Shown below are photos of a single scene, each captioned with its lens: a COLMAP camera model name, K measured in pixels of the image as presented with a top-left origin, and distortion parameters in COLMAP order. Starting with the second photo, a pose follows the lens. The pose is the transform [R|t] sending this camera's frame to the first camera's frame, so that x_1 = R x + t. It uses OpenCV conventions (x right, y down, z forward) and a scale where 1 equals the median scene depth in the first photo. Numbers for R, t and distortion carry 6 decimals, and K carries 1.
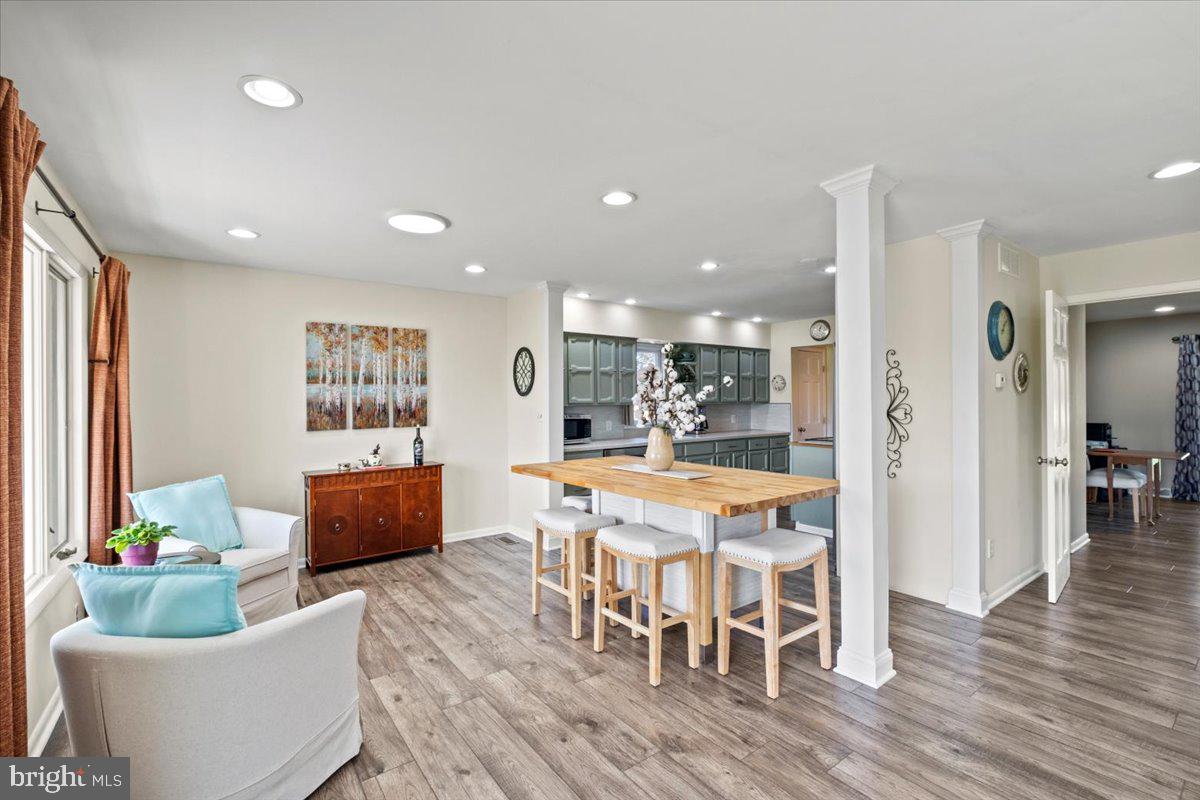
lens RADIAL K [[523.7, 0, 597.4], [0, 523.7, 400.8], [0, 0, 1]] dist [-0.006328, 0.002212]
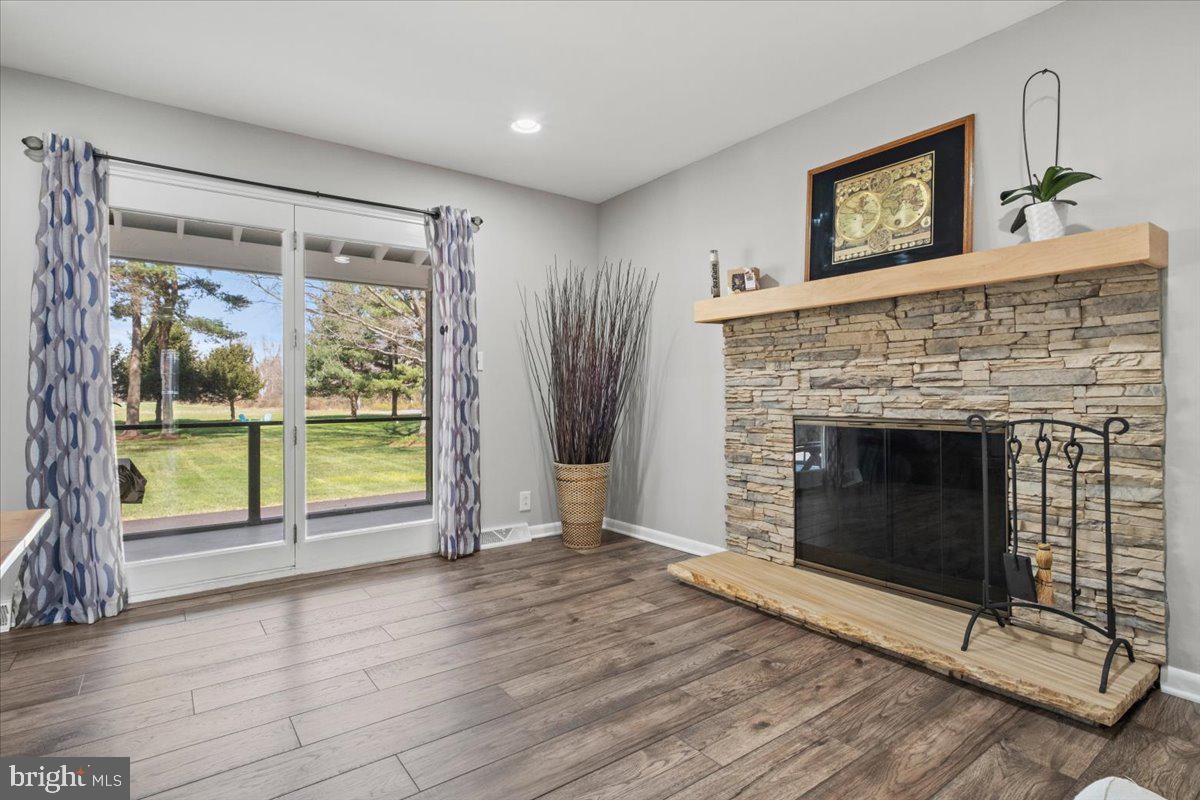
lens RADIAL K [[598.0, 0, 597.3], [0, 598.0, 396.3], [0, 0, 1]] dist [-0.001212, 0.001521]
pose [[-0.013519, 0.008658, 0.999871, 0.741089], [-0.008127, 0.999929, -0.008768, 0.043915], [-0.999876, -0.008245, -0.013448, 0.658644]]
